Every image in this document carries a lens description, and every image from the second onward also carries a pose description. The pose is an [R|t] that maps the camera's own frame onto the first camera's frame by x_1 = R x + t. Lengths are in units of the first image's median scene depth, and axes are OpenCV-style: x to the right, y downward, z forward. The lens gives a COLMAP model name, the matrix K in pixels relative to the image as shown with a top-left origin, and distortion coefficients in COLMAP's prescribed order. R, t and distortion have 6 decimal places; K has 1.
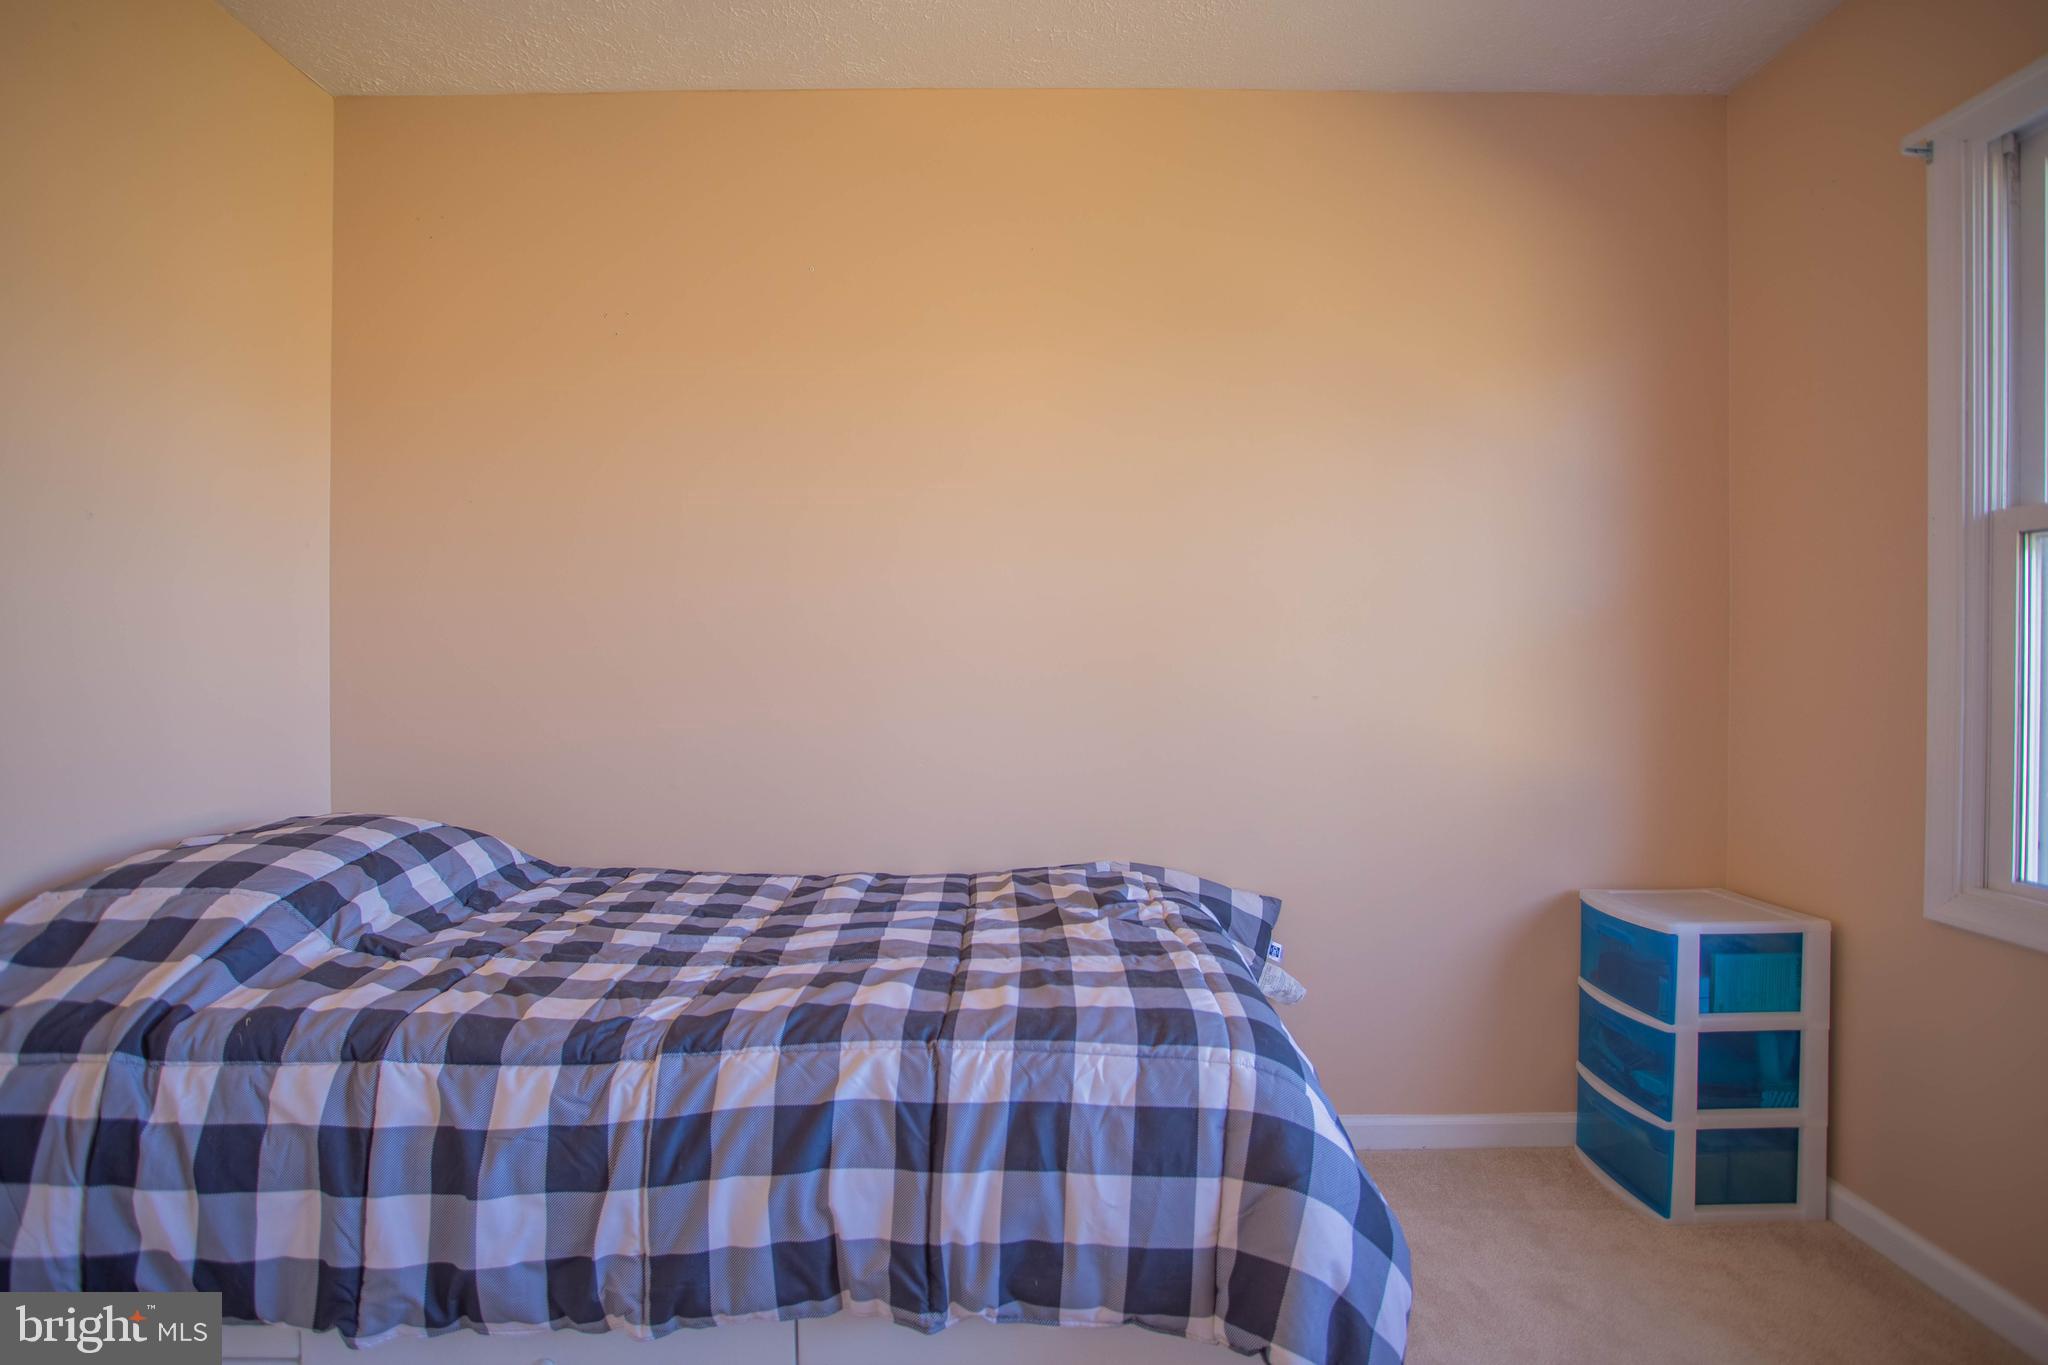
lens RADIAL K [[969.2, 0, 1021.6], [0, 969.2, 660.8], [0, 0, 1]] dist [-0.072192, 0.024521]
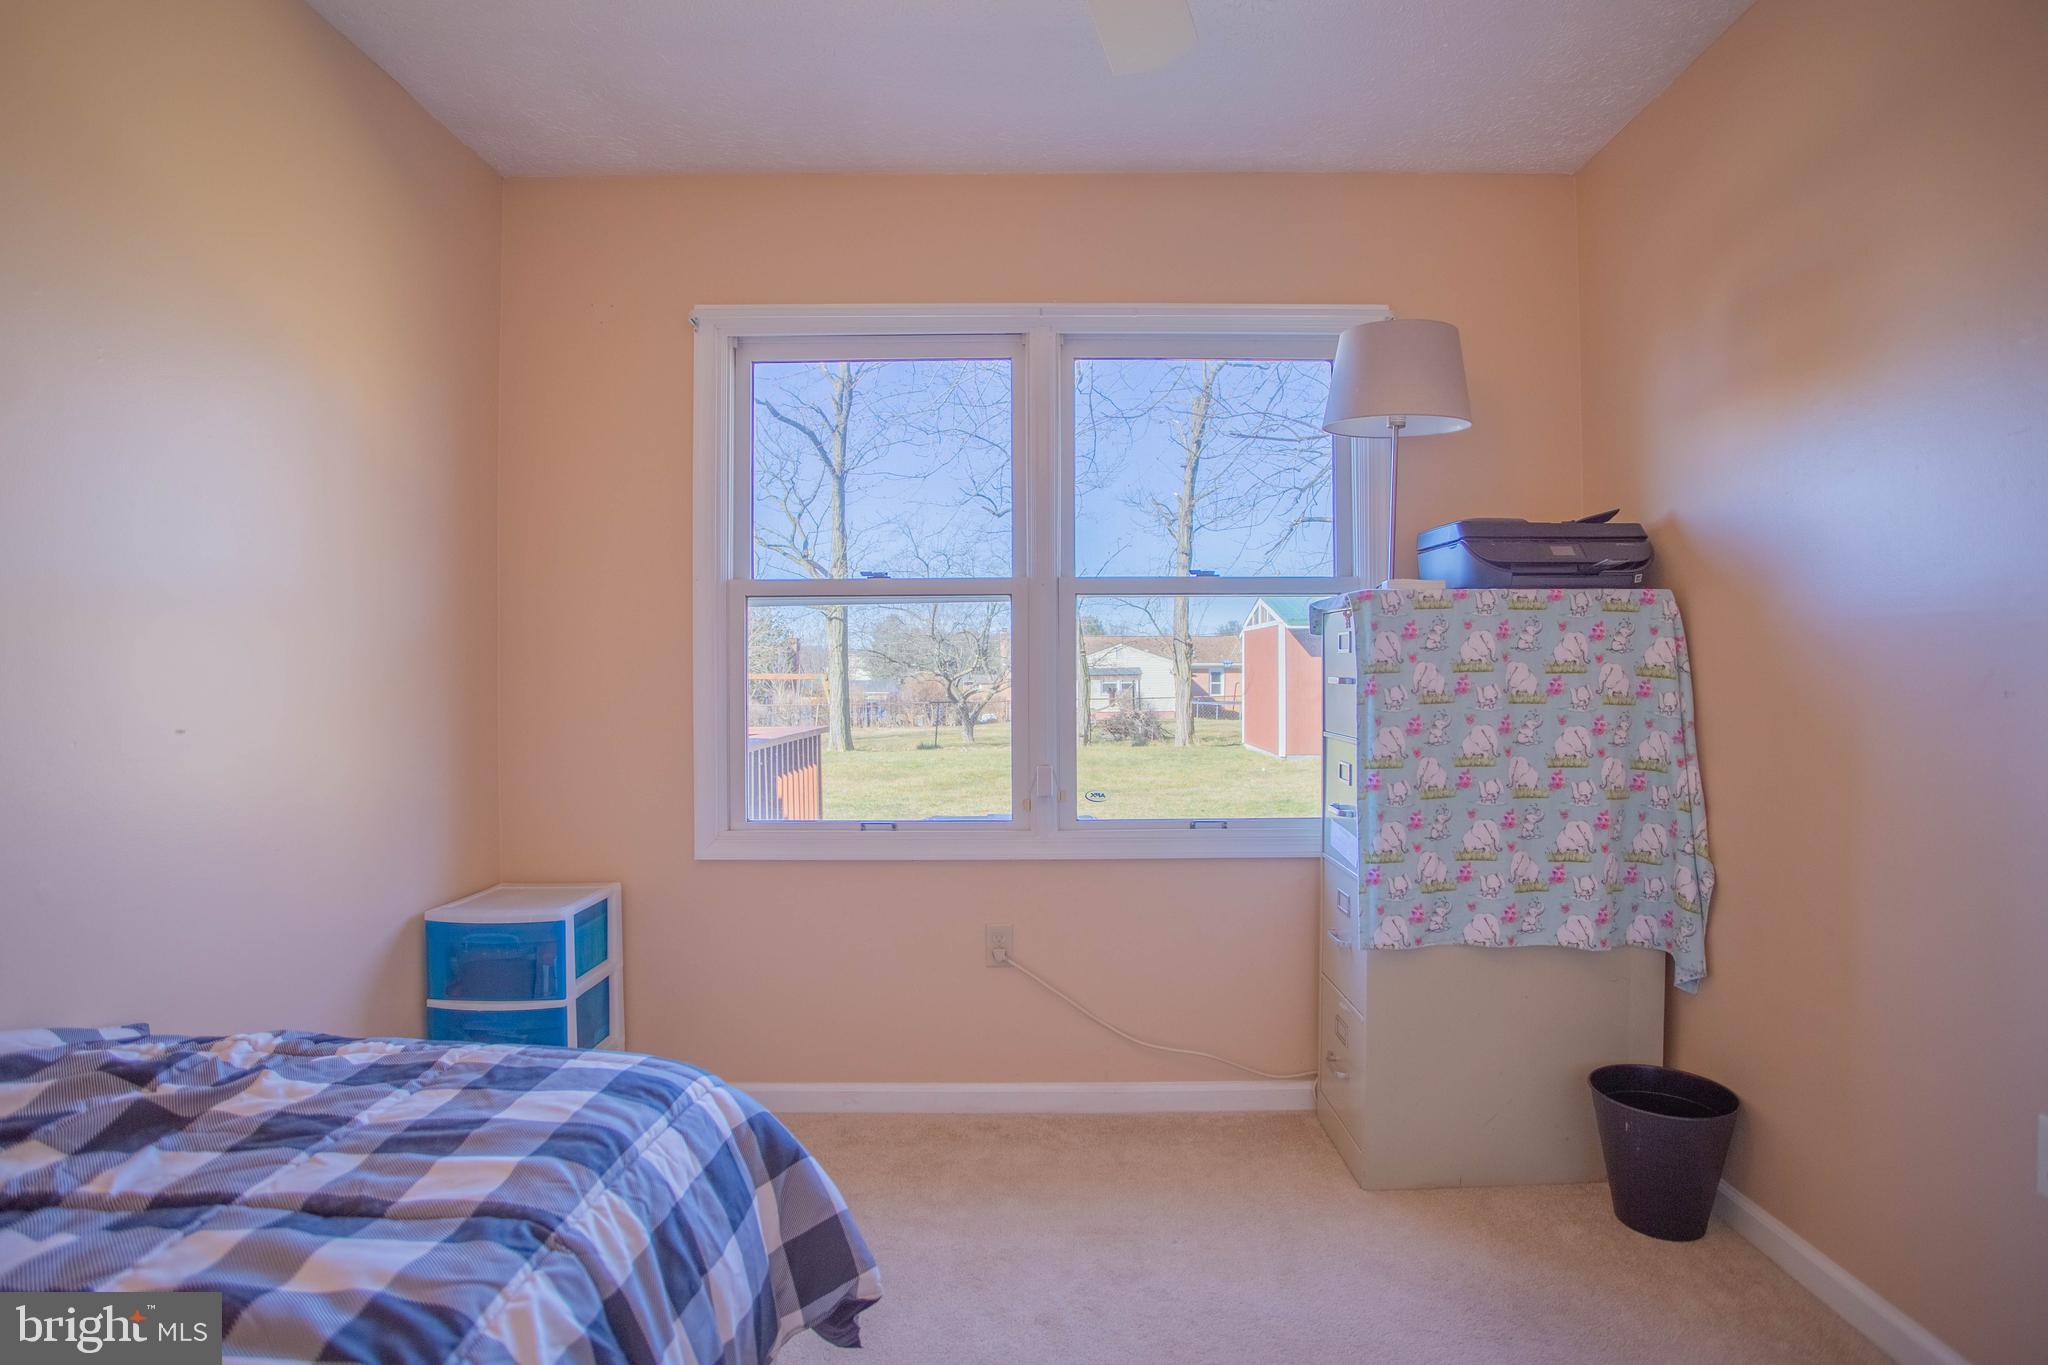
lens RADIAL K [[1003.7, 0, 1028.7], [0, 1003.7, 670.6], [0, 0, 1]] dist [-0.078542, 0.034407]
pose [[0.027562, 0.005421, 0.999605, -0.816231], [0.004073, 0.999976, -0.005535, -0.003006], [-0.999612, 0.004224, 0.027539, 0.667888]]
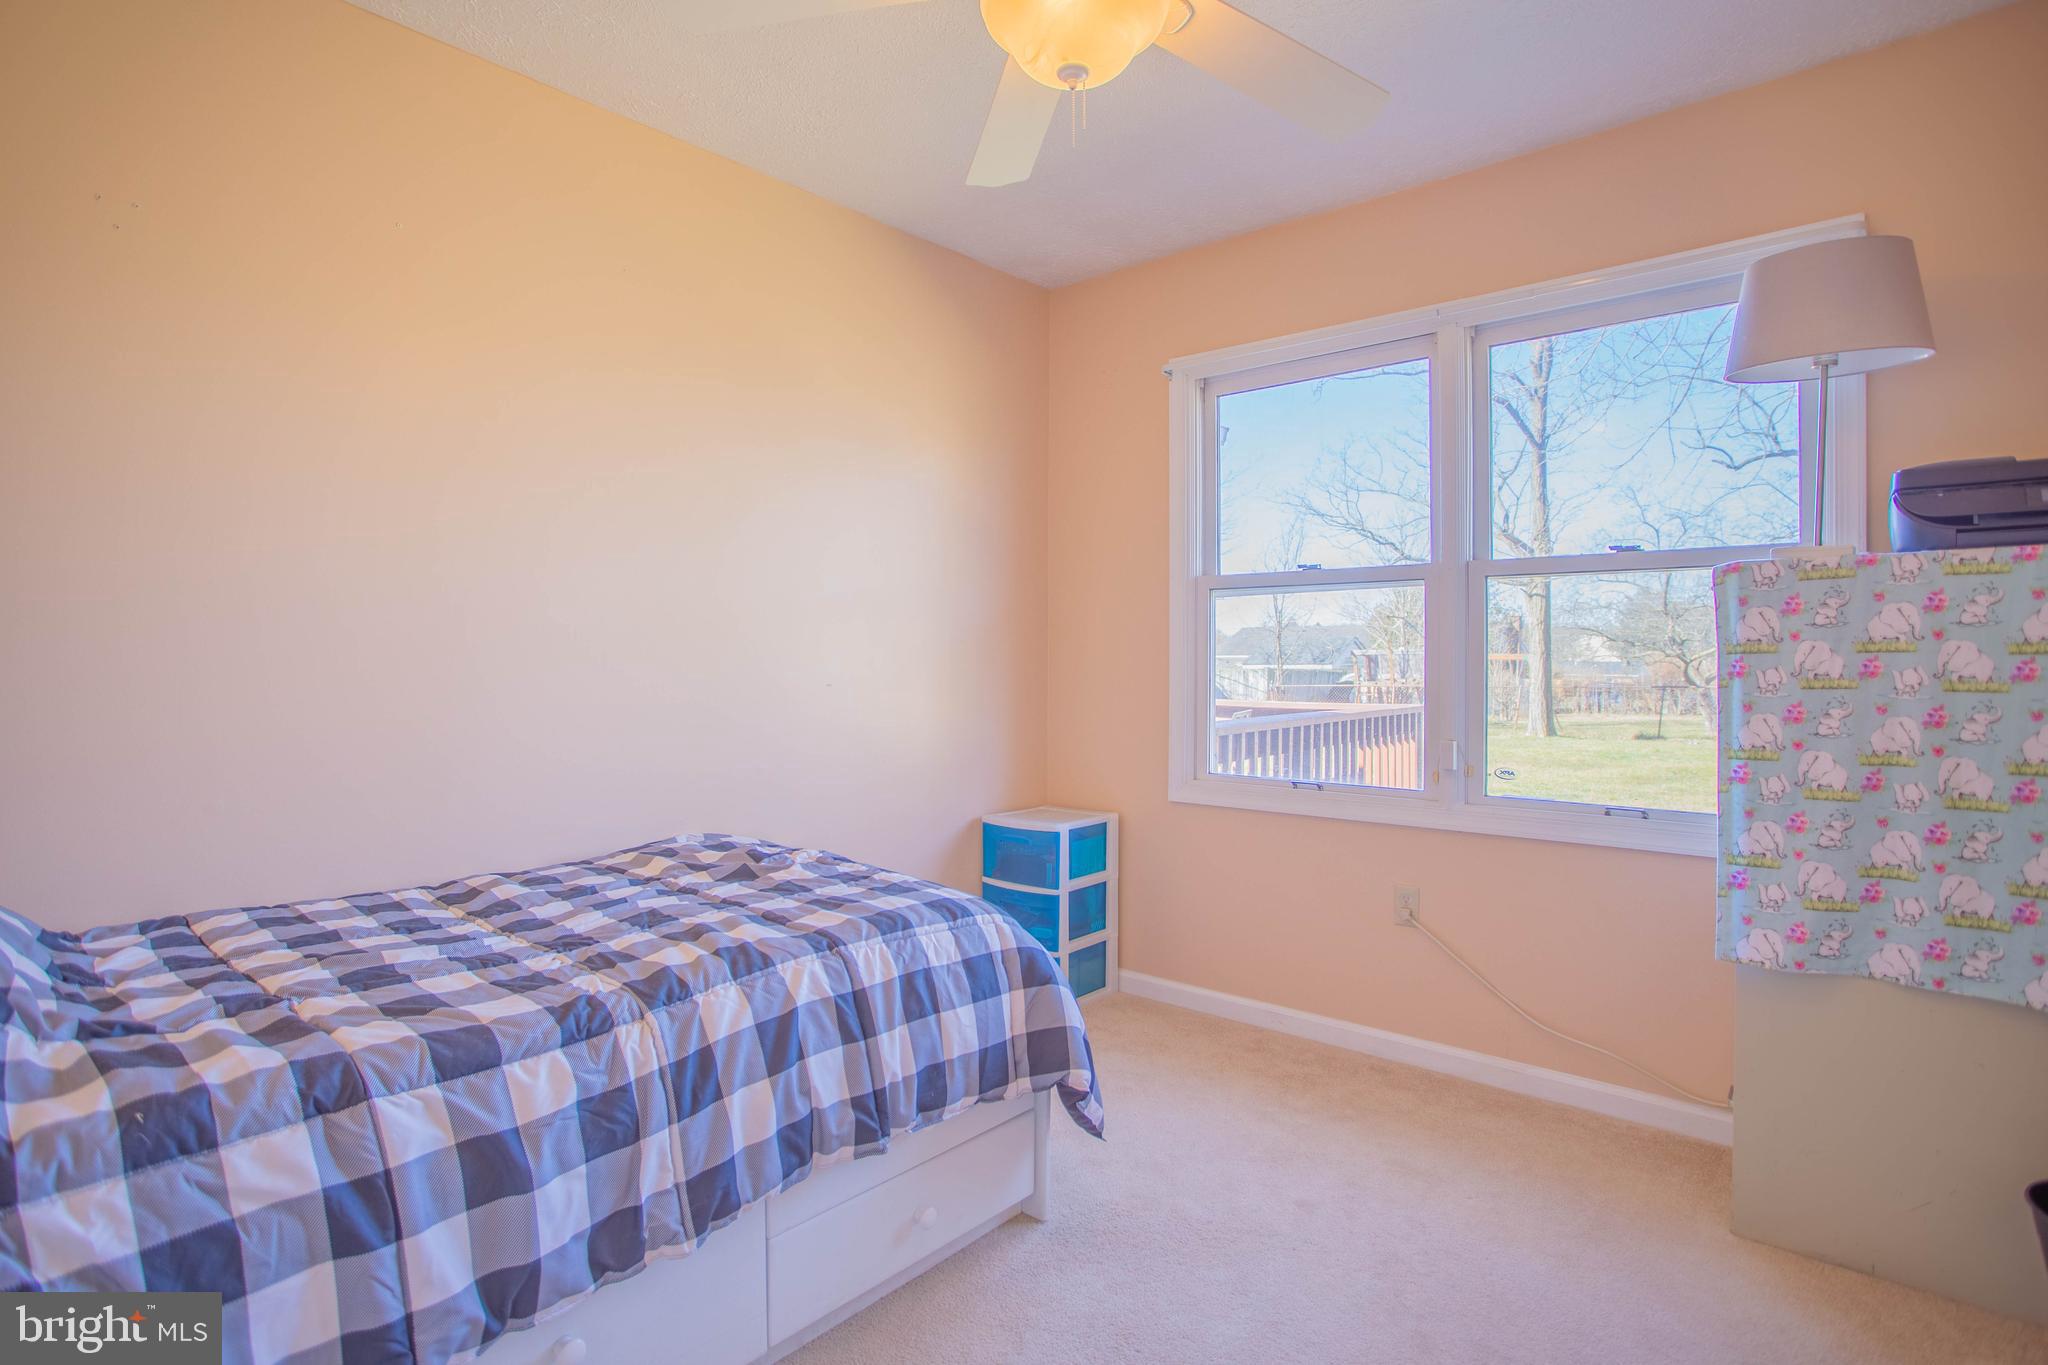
lens RADIAL K [[971.6, 0, 994.6], [0, 971.6, 642.0], [0, 0, 1]] dist [-0.073918, 0.021512]
pose [[0.684528, 0.012211, 0.728885, -0.943919], [-0.001439, 0.999880, -0.015401, 0.000624], [-0.728986, 0.009494, 0.684463, -0.057891]]
